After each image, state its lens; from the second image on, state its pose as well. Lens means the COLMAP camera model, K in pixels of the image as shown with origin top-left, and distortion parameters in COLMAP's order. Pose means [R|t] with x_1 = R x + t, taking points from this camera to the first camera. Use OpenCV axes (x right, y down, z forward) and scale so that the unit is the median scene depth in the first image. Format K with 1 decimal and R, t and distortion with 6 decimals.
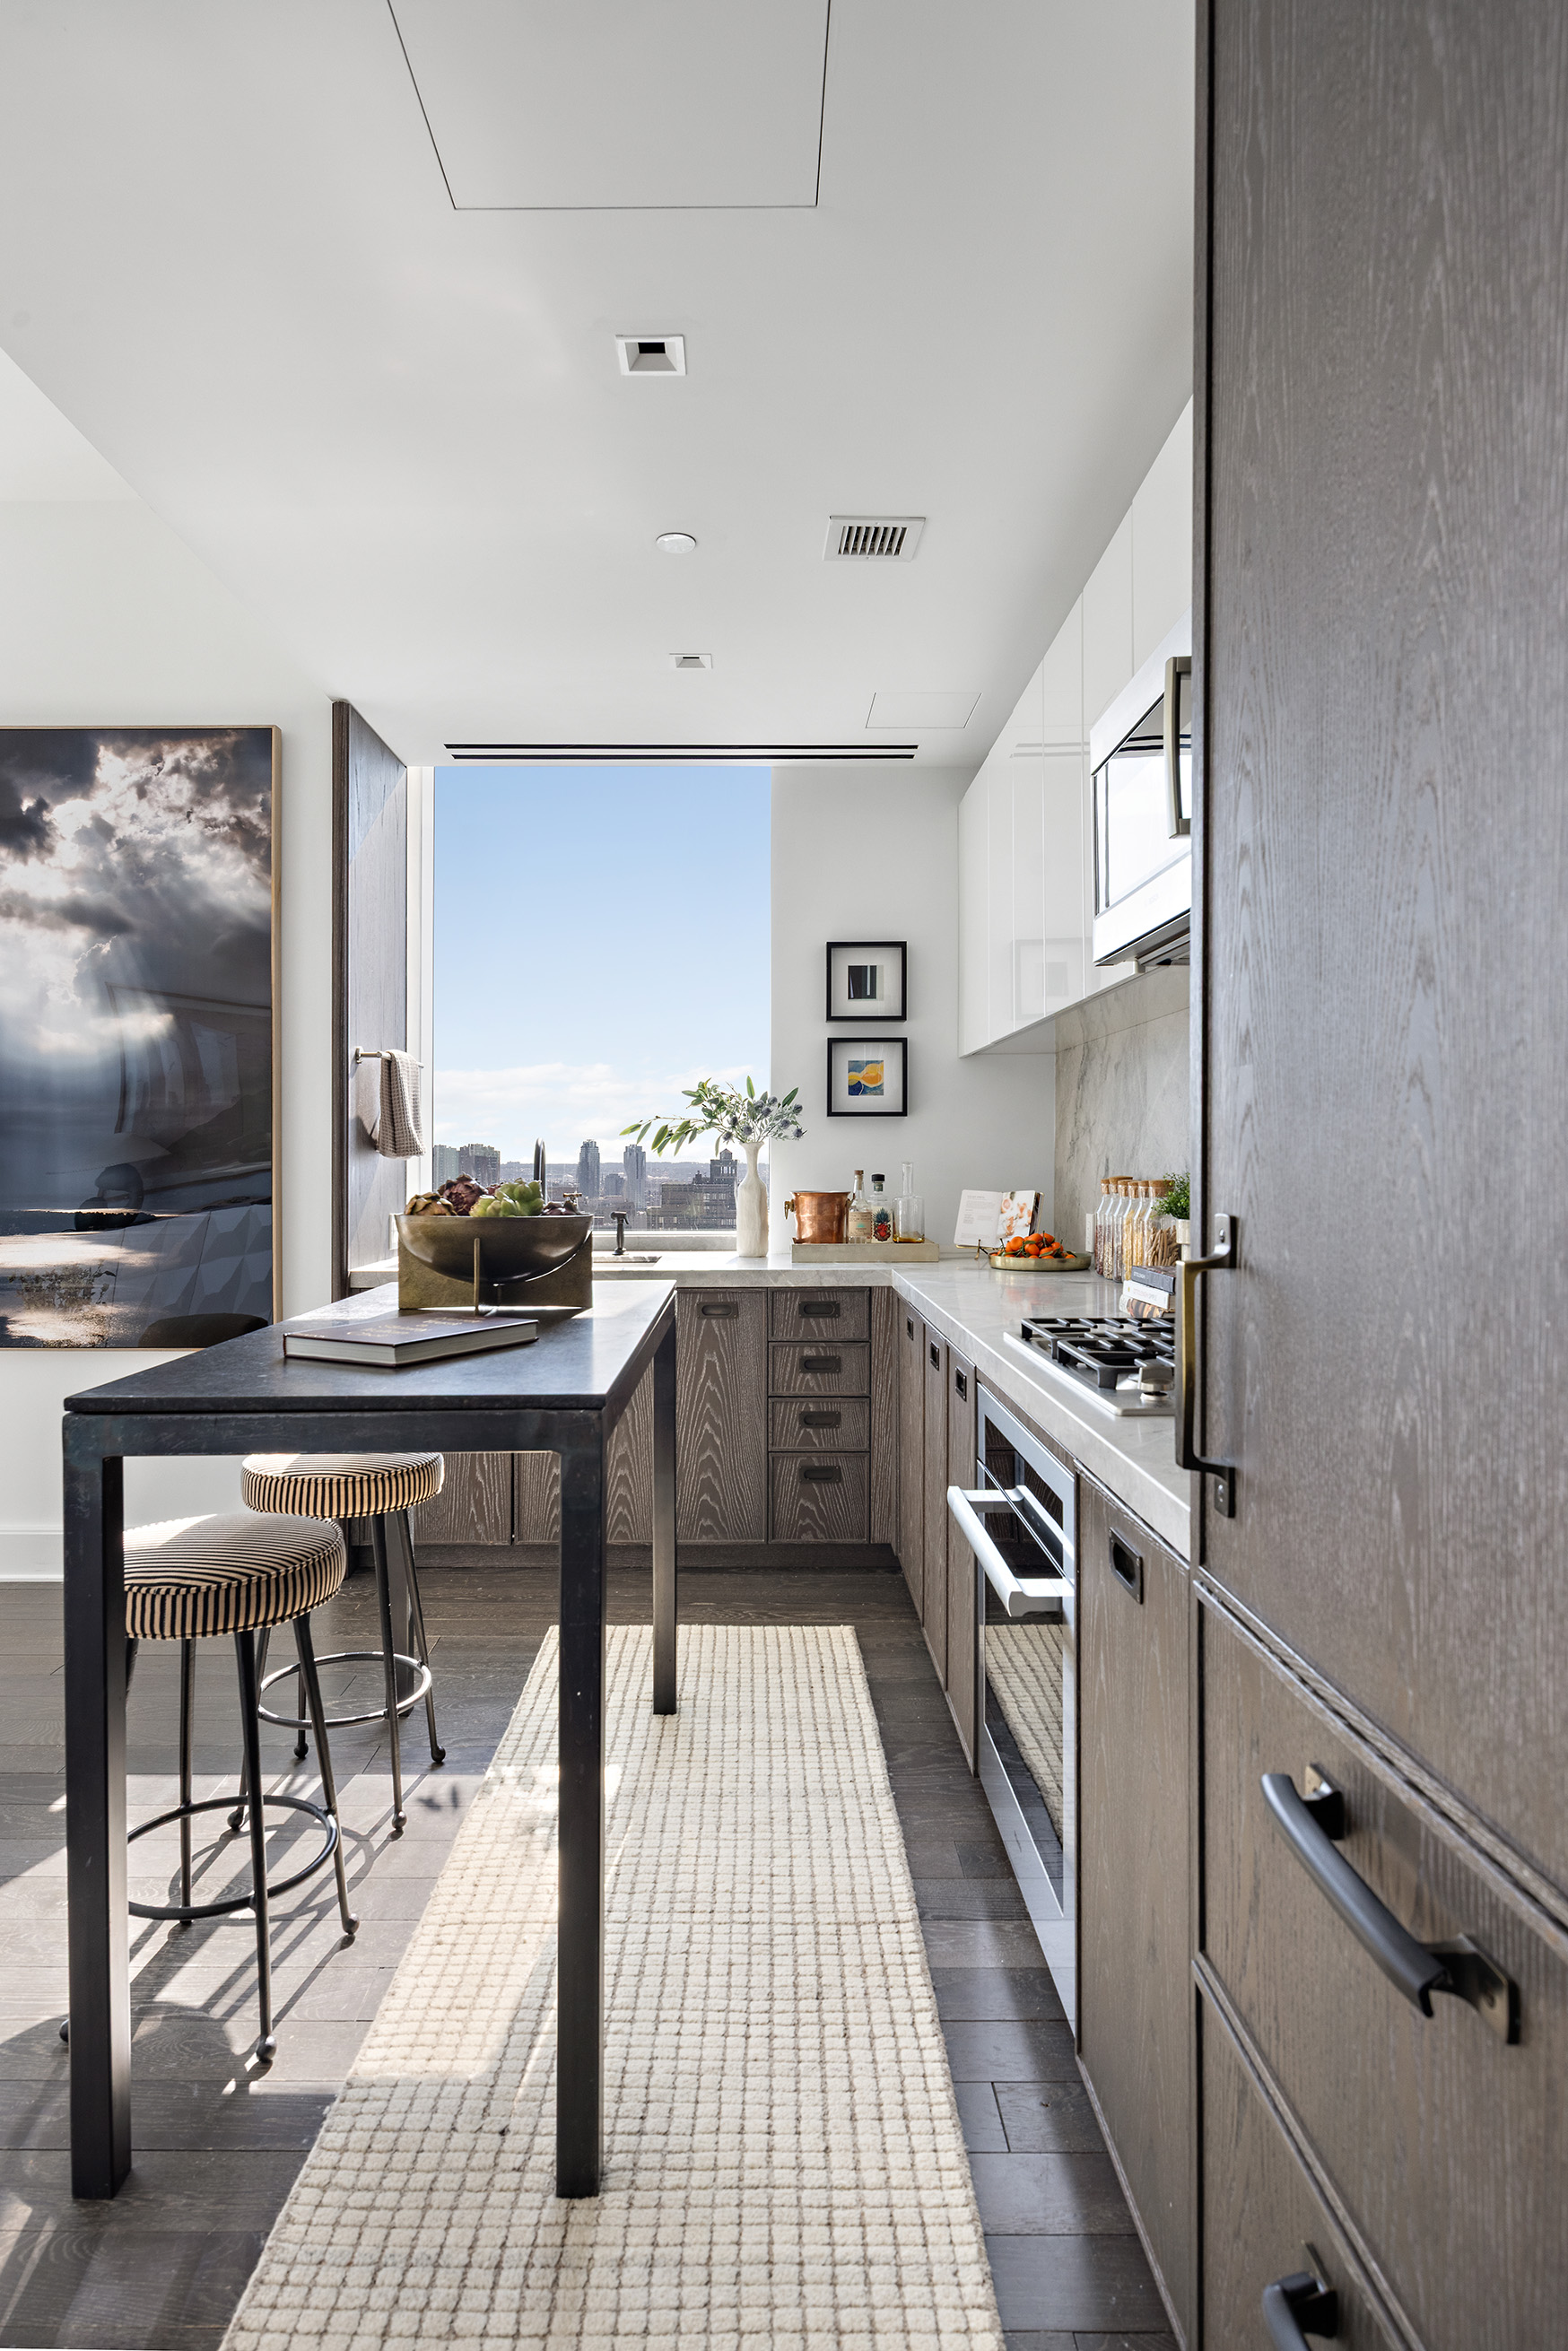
lens RADIAL K [[1333.9, 0, 762.0], [0, 1333.9, 1154.3], [0, 0, 1]] dist [0.005231, -0.004289]
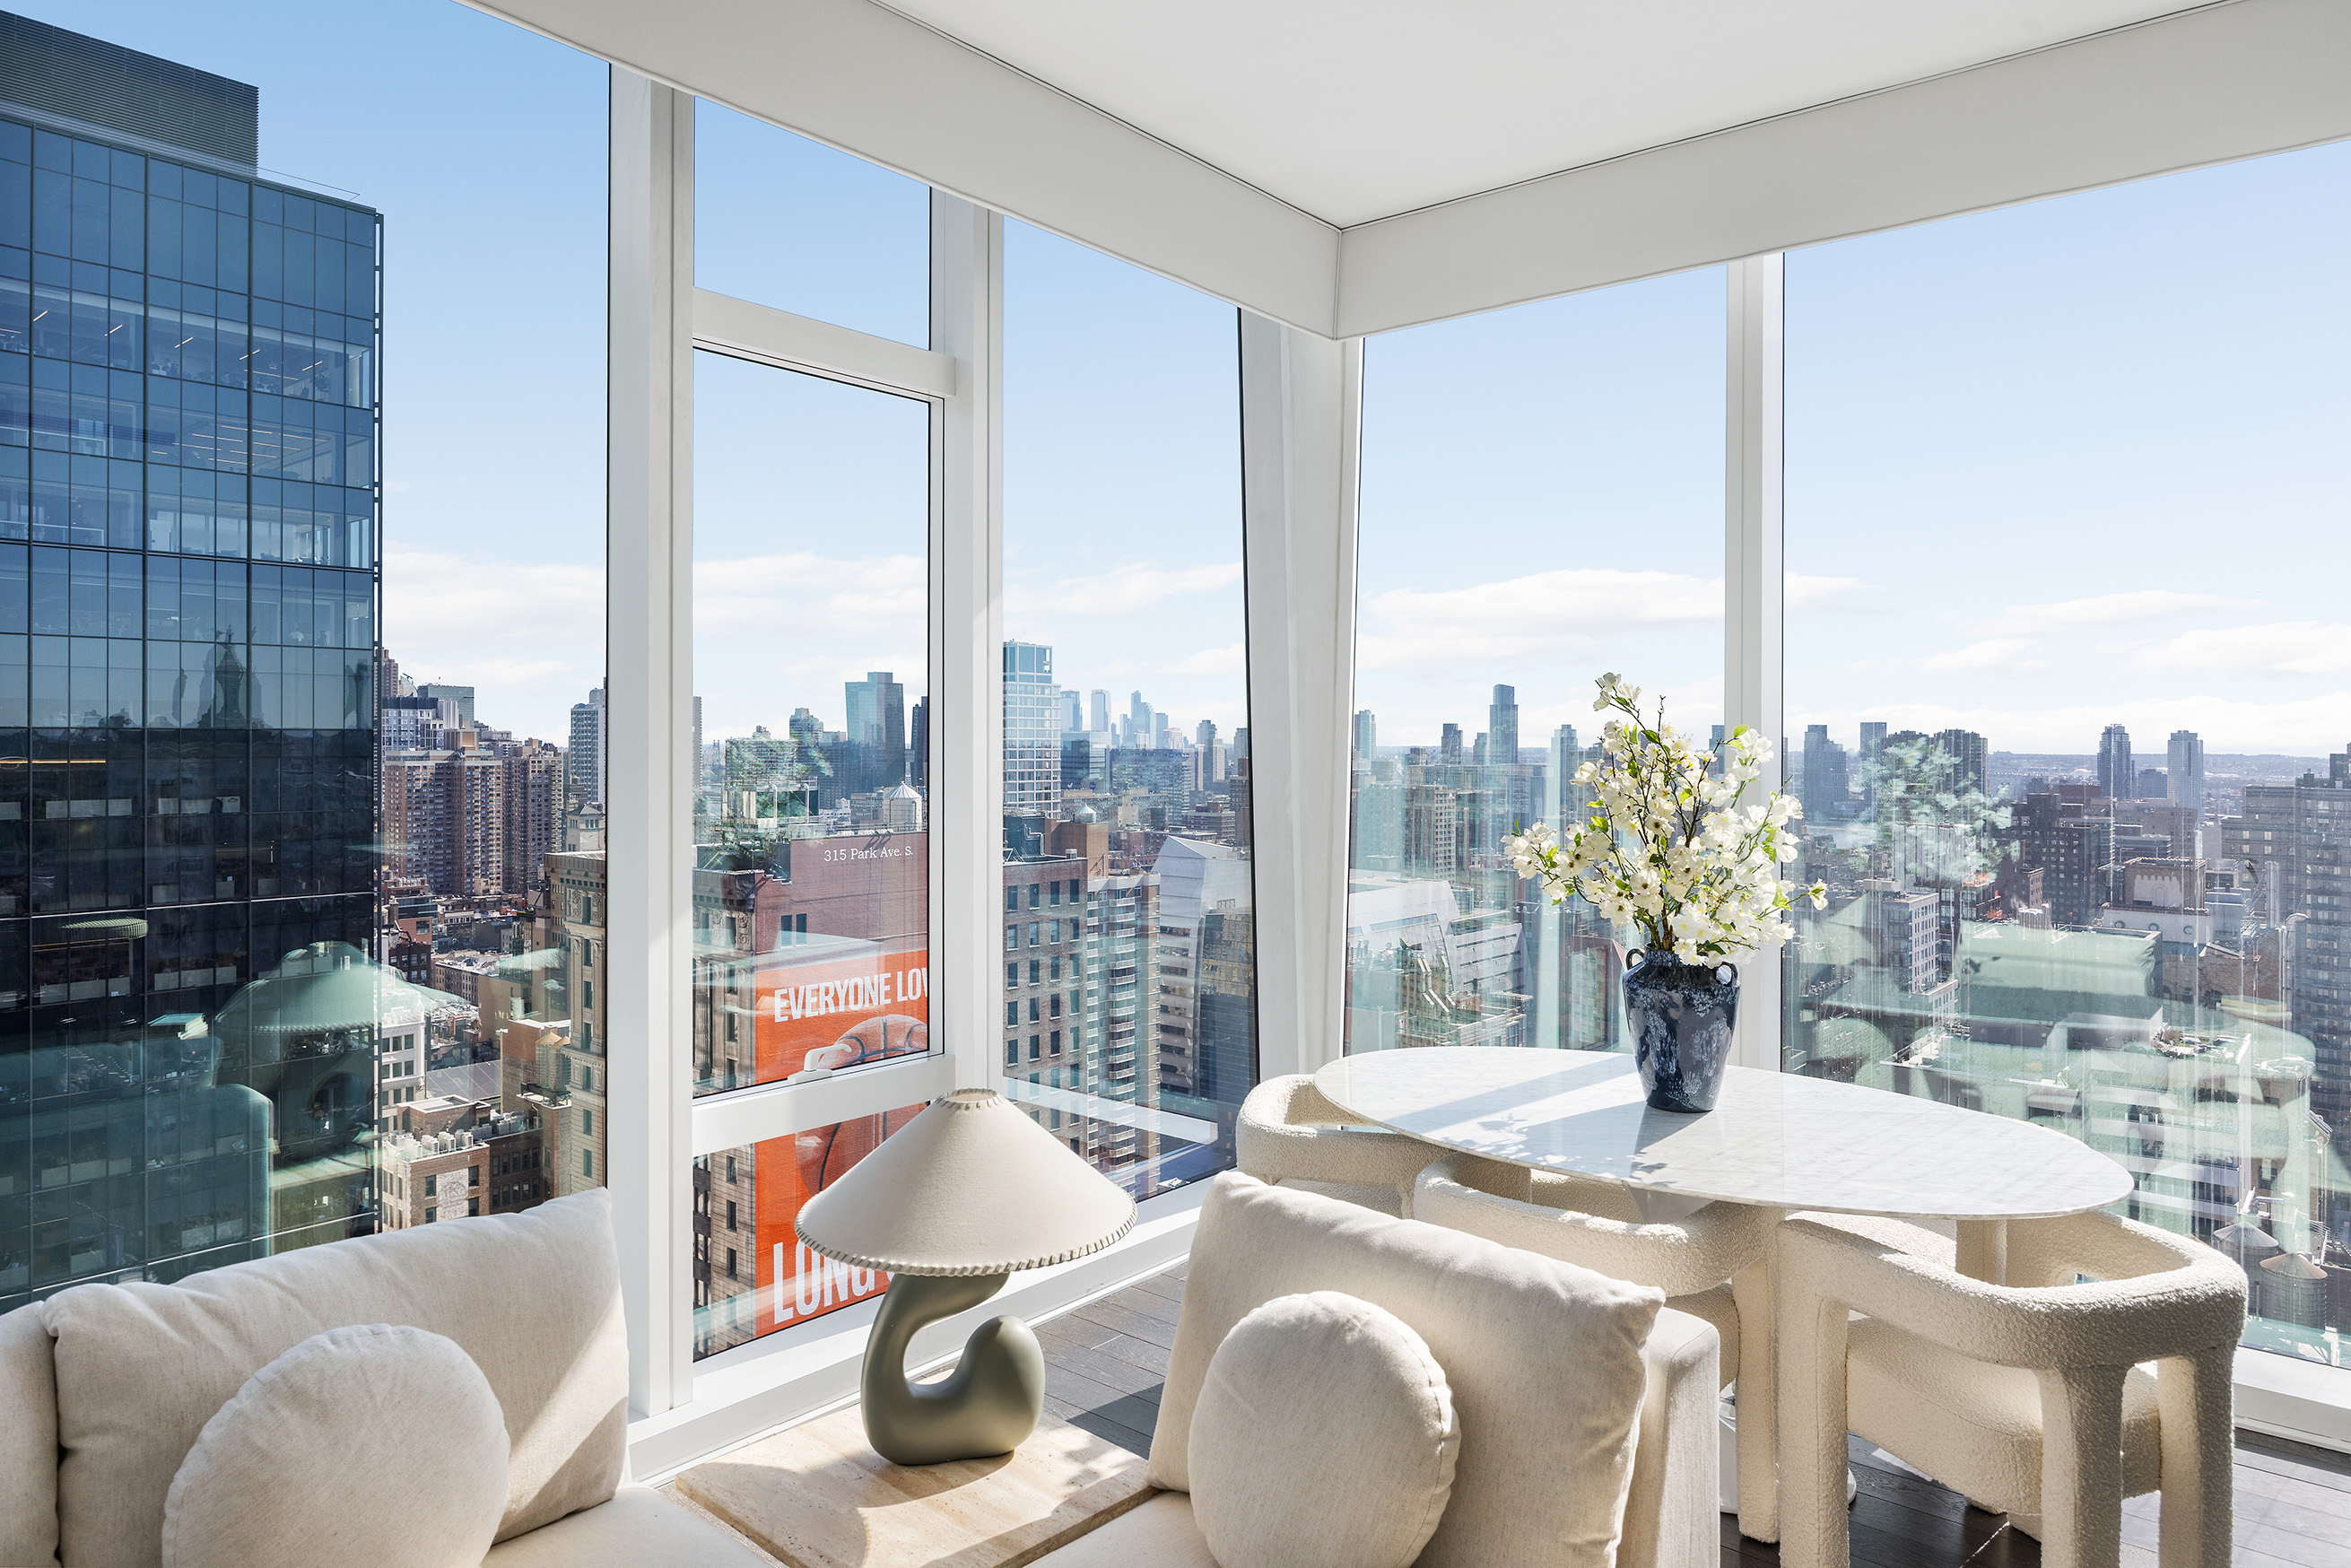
lens RADIAL K [[1467.8, 0, 1166.8], [0, 1467.8, 739.8], [0, 0, 1]] dist [-0.004978, 0.004808]
pose [[0.765535, 0.007206, -0.643354, -0.774879], [-0.006585, 0.999973, 0.003365, -0.072832], [0.643361, 0.001660, 0.765561, 0.155935]]
